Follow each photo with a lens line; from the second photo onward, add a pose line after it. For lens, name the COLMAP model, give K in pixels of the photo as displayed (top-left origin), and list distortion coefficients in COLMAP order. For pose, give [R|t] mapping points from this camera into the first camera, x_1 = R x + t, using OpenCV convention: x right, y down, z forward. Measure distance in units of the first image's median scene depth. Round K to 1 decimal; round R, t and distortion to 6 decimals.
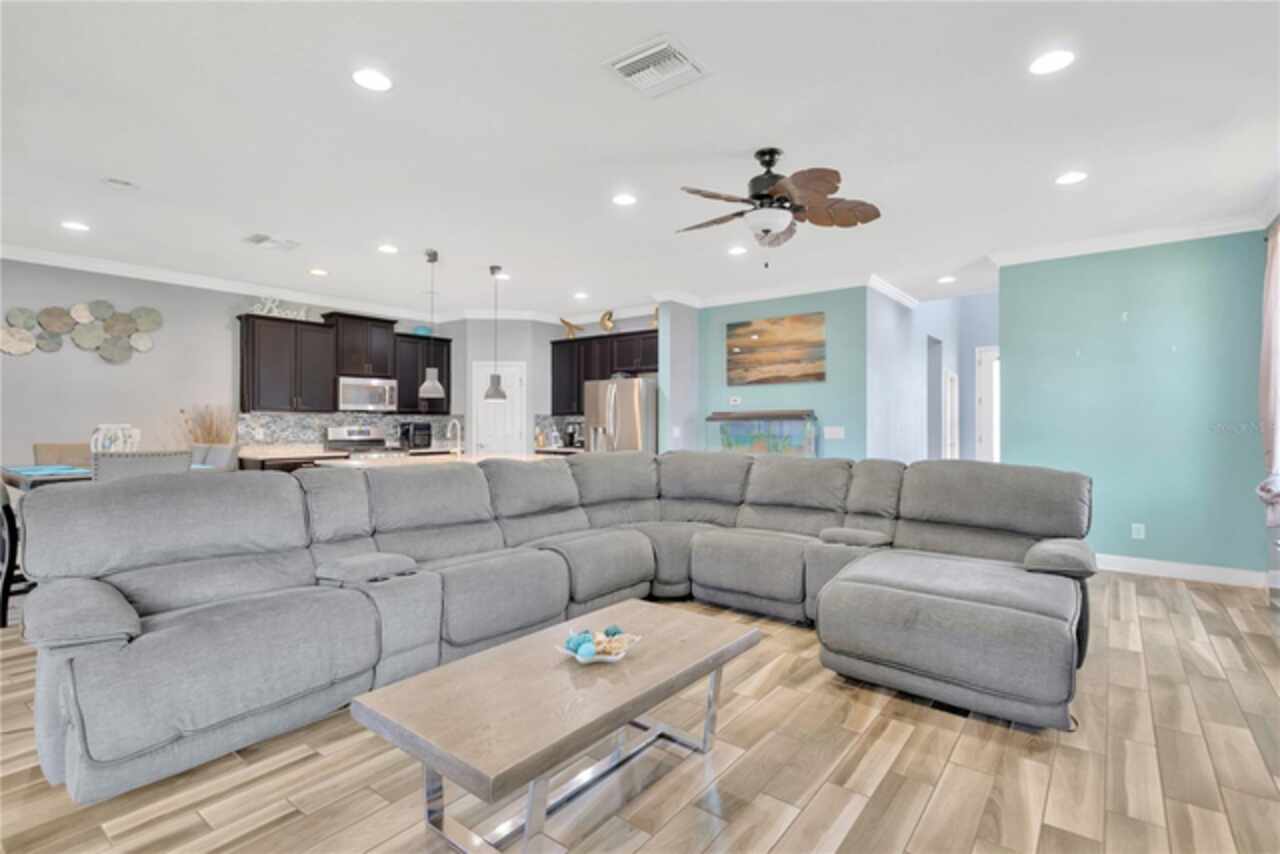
lens RADIAL K [[595.8, 0, 637.2], [0, 595.8, 415.3], [0, 0, 1]] dist [0.024177, 0.000269]
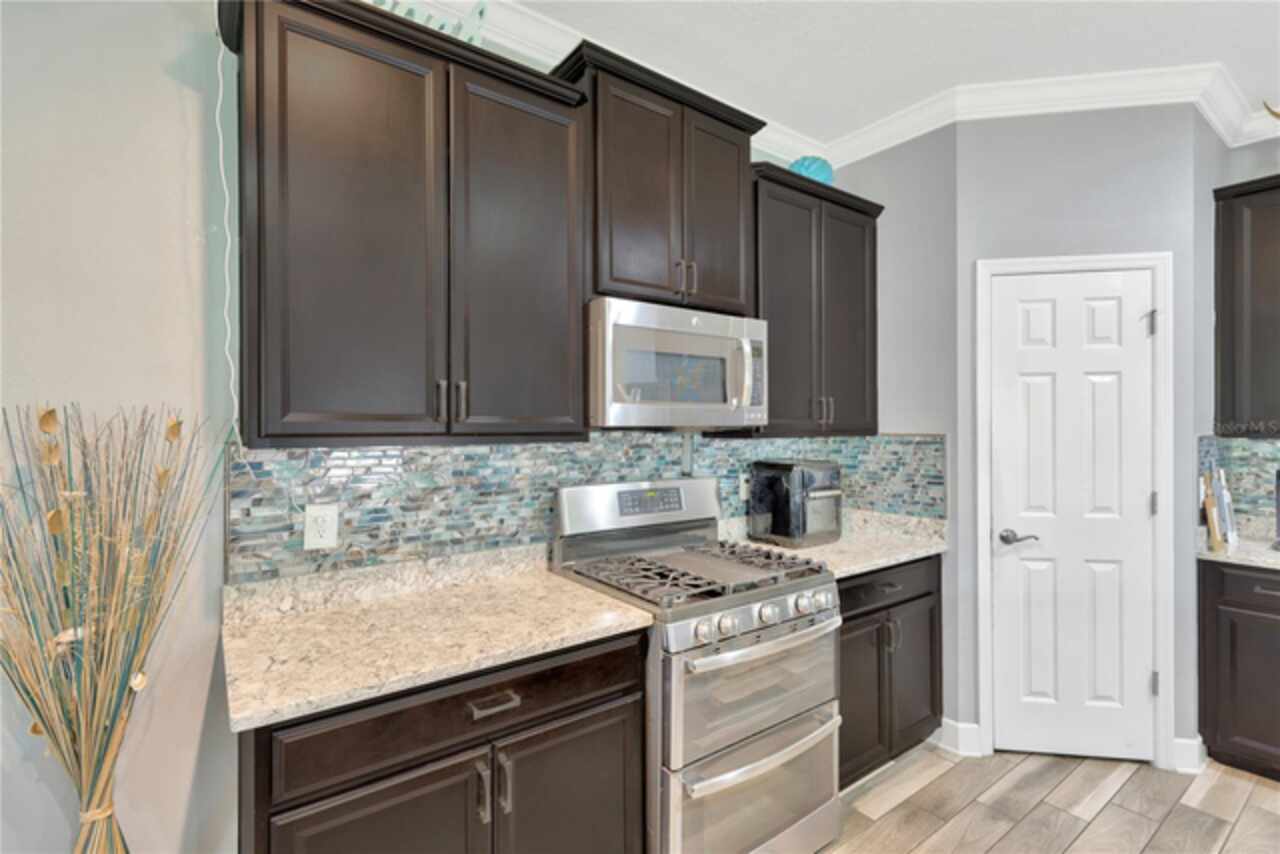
lens RADIAL K [[595.8, 0, 641.7], [0, 595.8, 430.4], [0, 0, 1]] dist [0.024177, 0.000269]
pose [[0.964251, -0.001884, -0.264984, -0.398127], [0.006017, 0.999873, 0.014787, -0.010461], [0.264923, -0.015853, 0.964139, 0.728557]]
